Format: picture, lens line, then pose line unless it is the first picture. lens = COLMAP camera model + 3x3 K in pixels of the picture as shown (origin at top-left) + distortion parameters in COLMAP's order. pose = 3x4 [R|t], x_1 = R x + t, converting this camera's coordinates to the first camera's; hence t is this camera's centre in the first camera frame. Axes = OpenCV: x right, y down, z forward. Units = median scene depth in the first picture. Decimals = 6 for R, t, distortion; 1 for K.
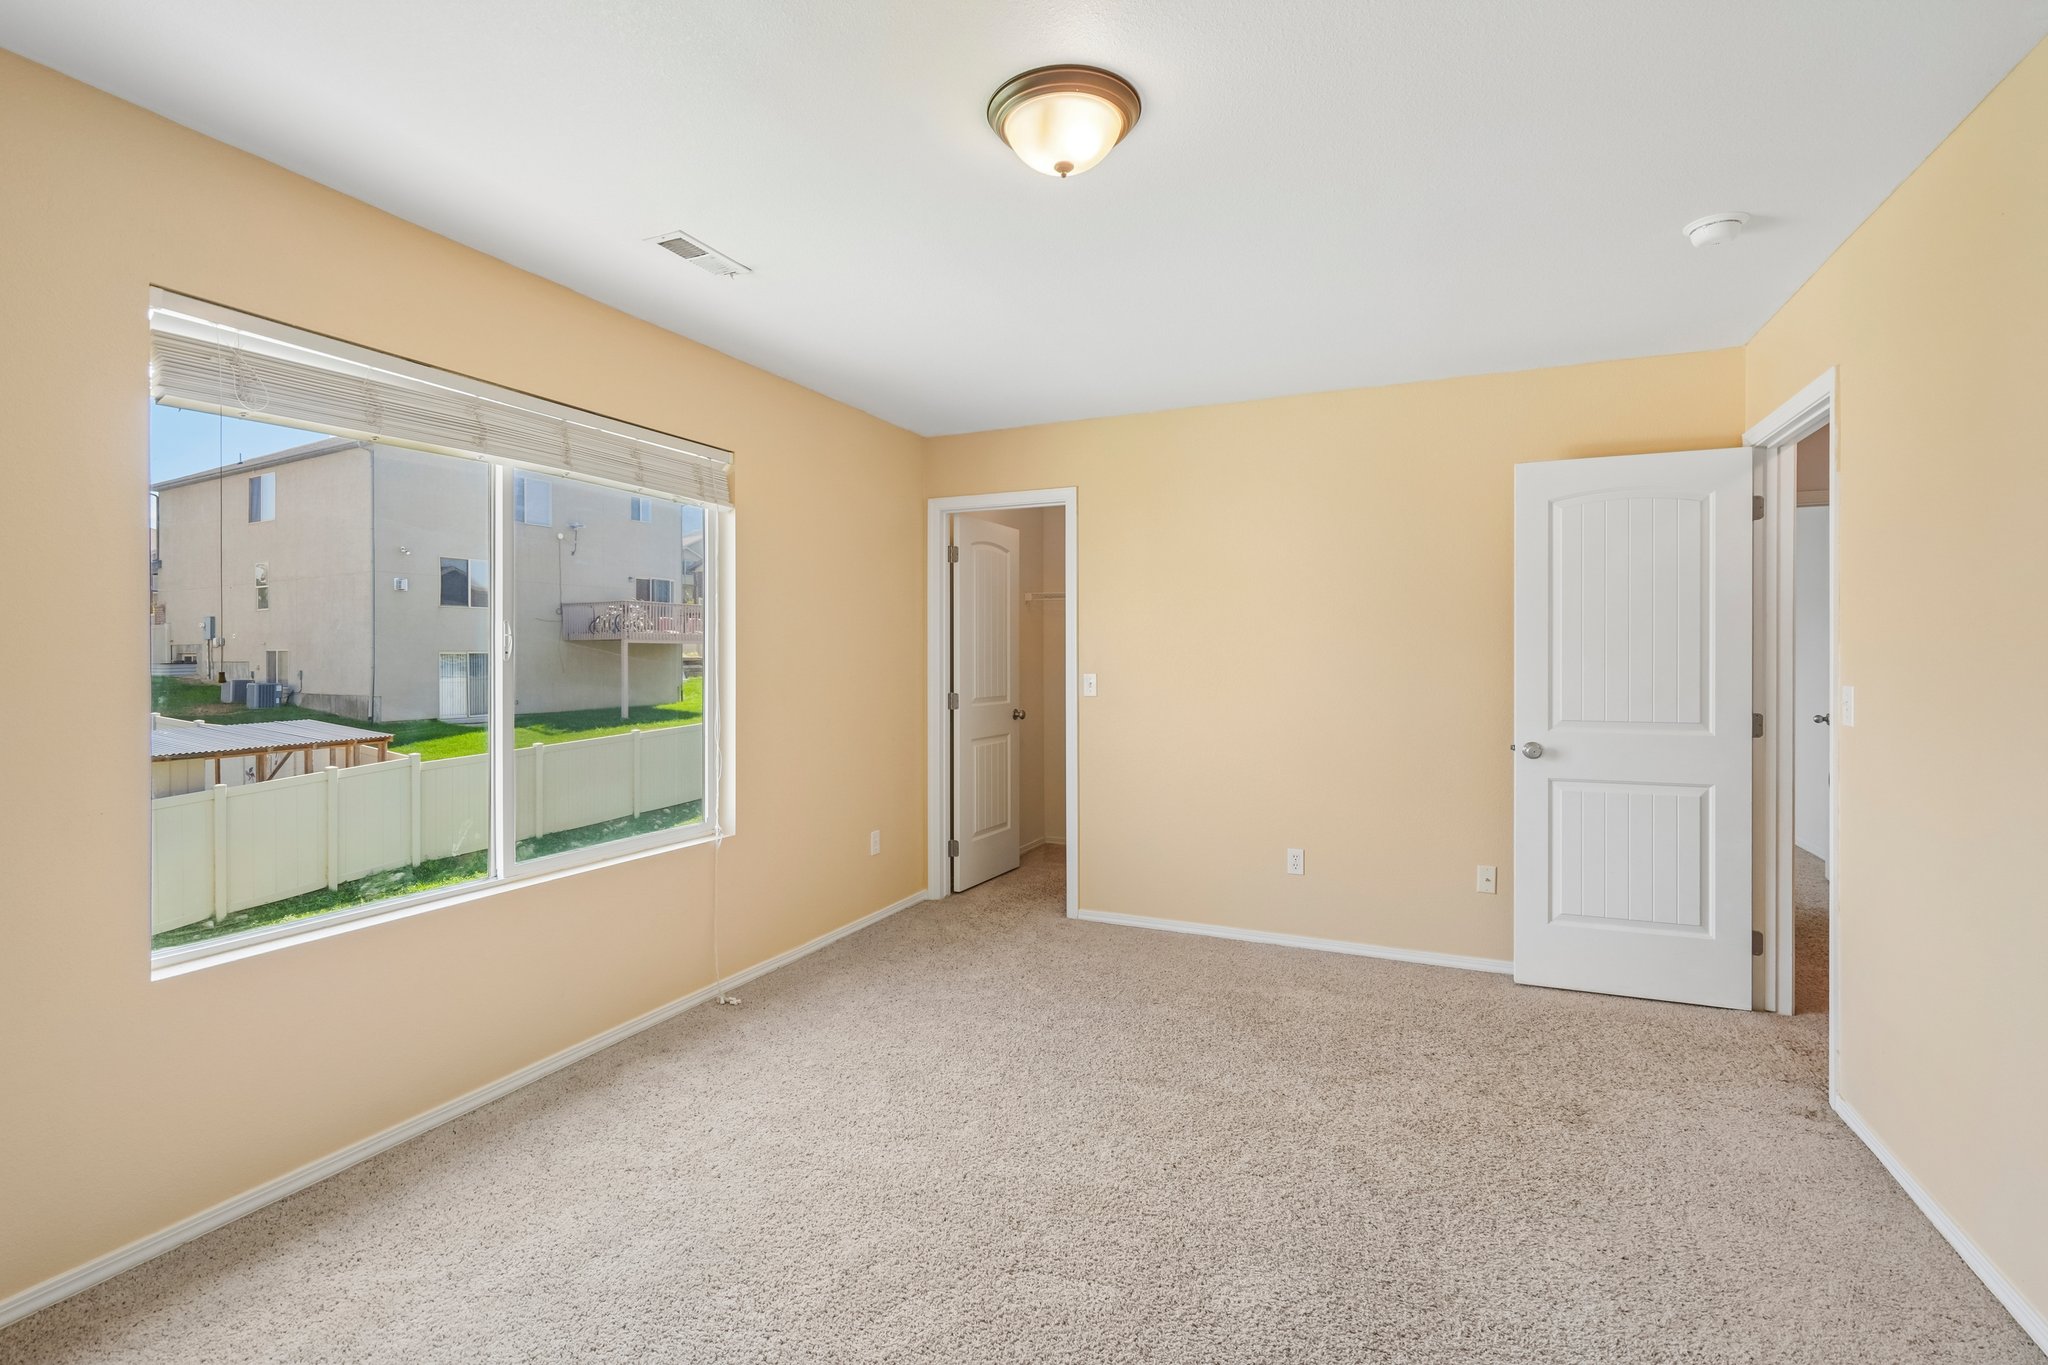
lens RADIAL K [[935.1, 0, 1017.9], [0, 935.1, 645.0], [0, 0, 1]] dist [-0.001247, 0.000747]
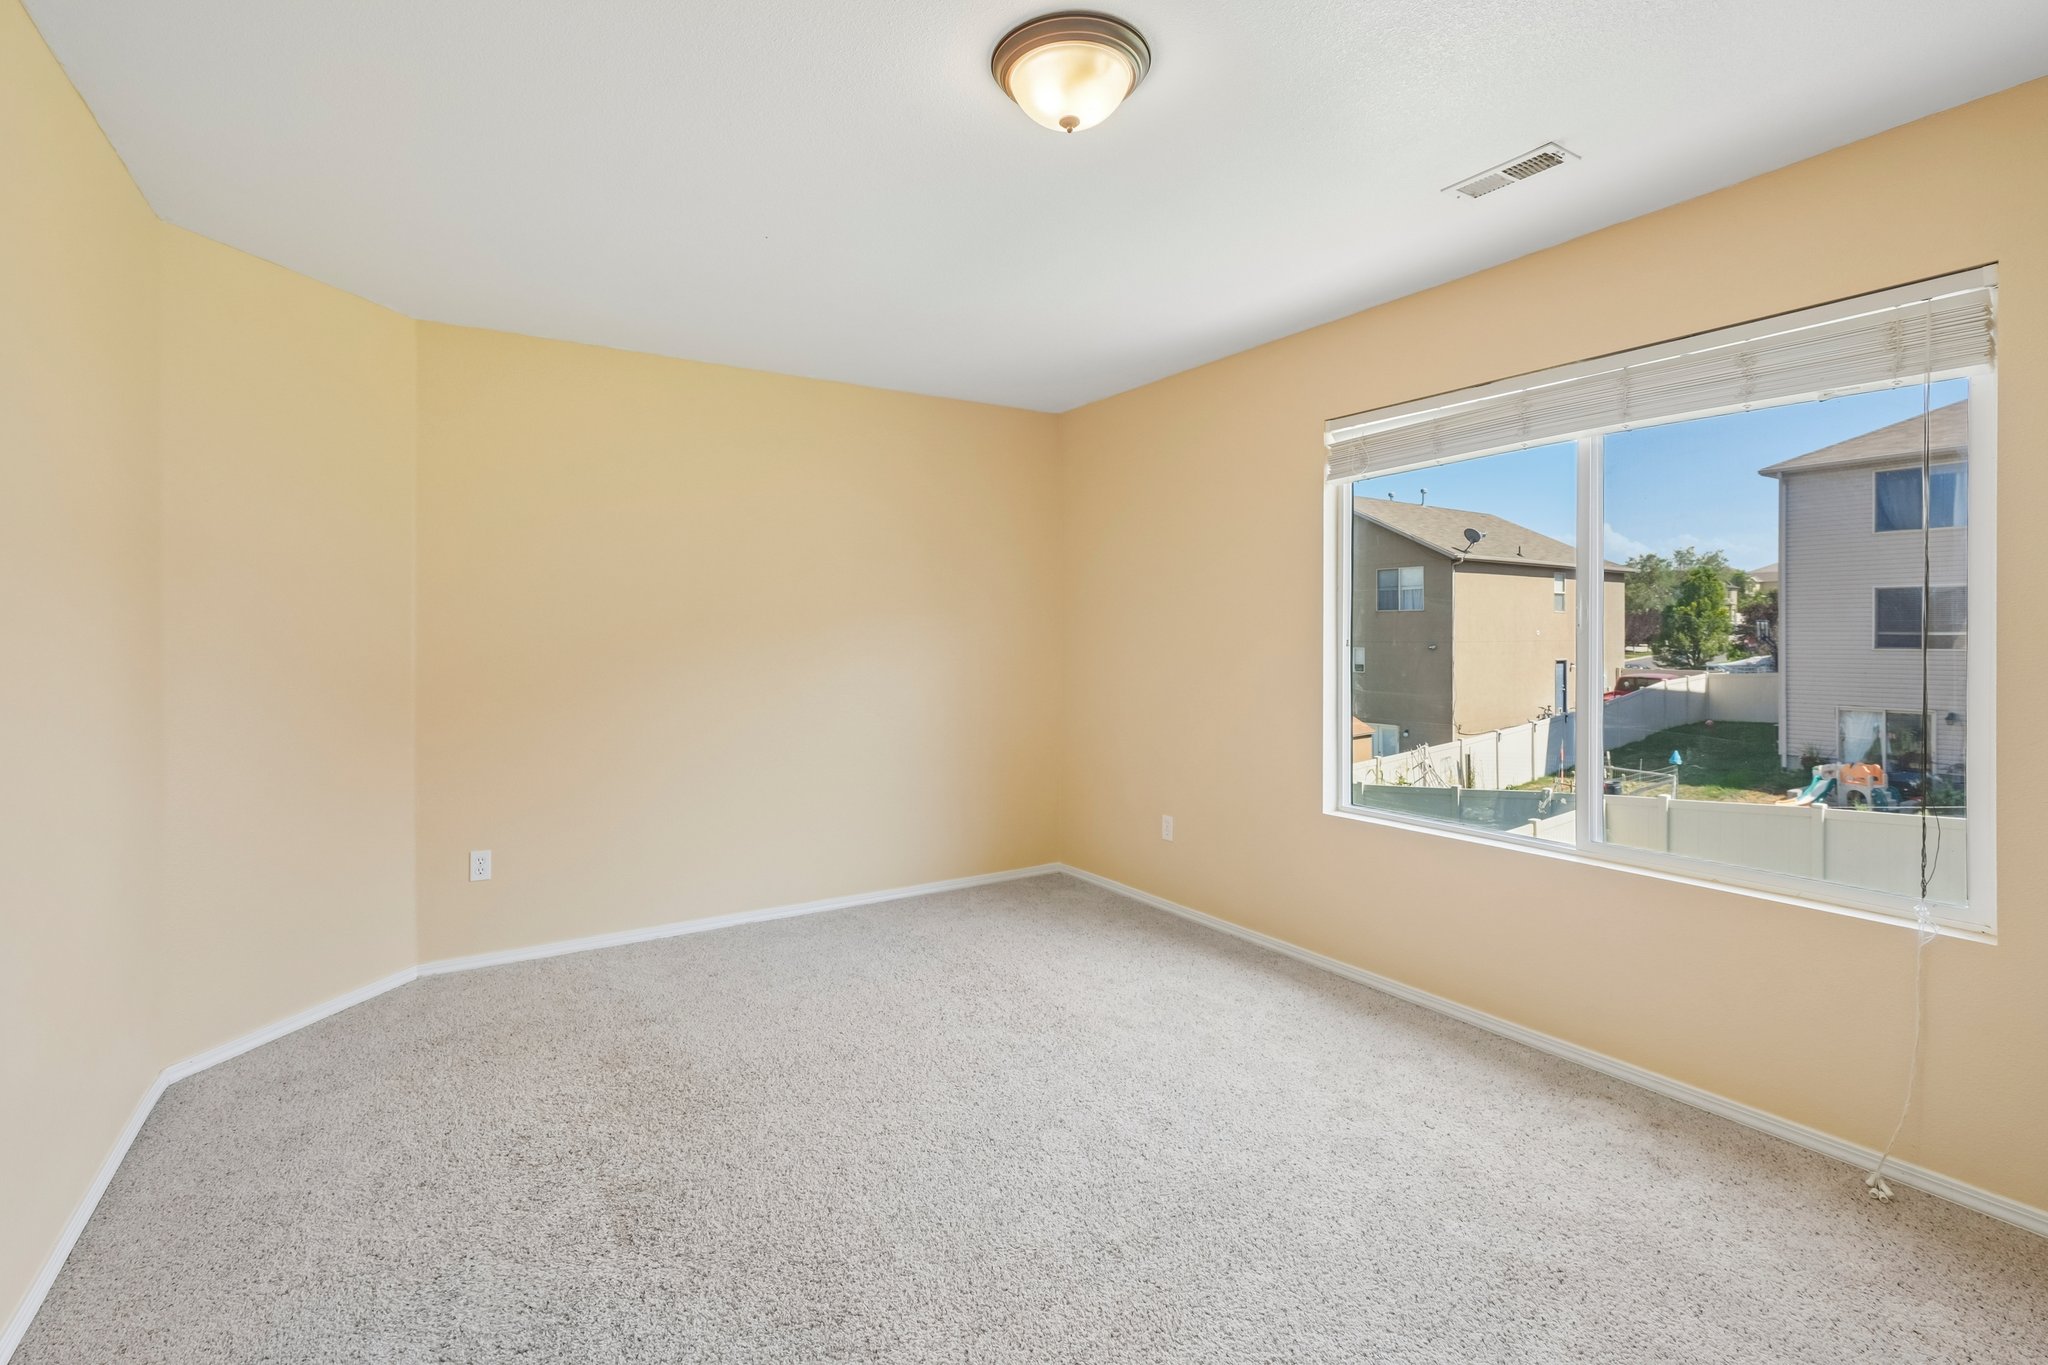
lens RADIAL K [[935.1, 0, 1017.9], [0, 935.1, 645.0], [0, 0, 1]] dist [-0.001247, 0.000747]
pose [[-0.546500, 0.010545, -0.837393, 0.593653], [0.010175, 0.999931, 0.005952, 0.015382], [0.837397, -0.005268, -0.546569, 1.004881]]
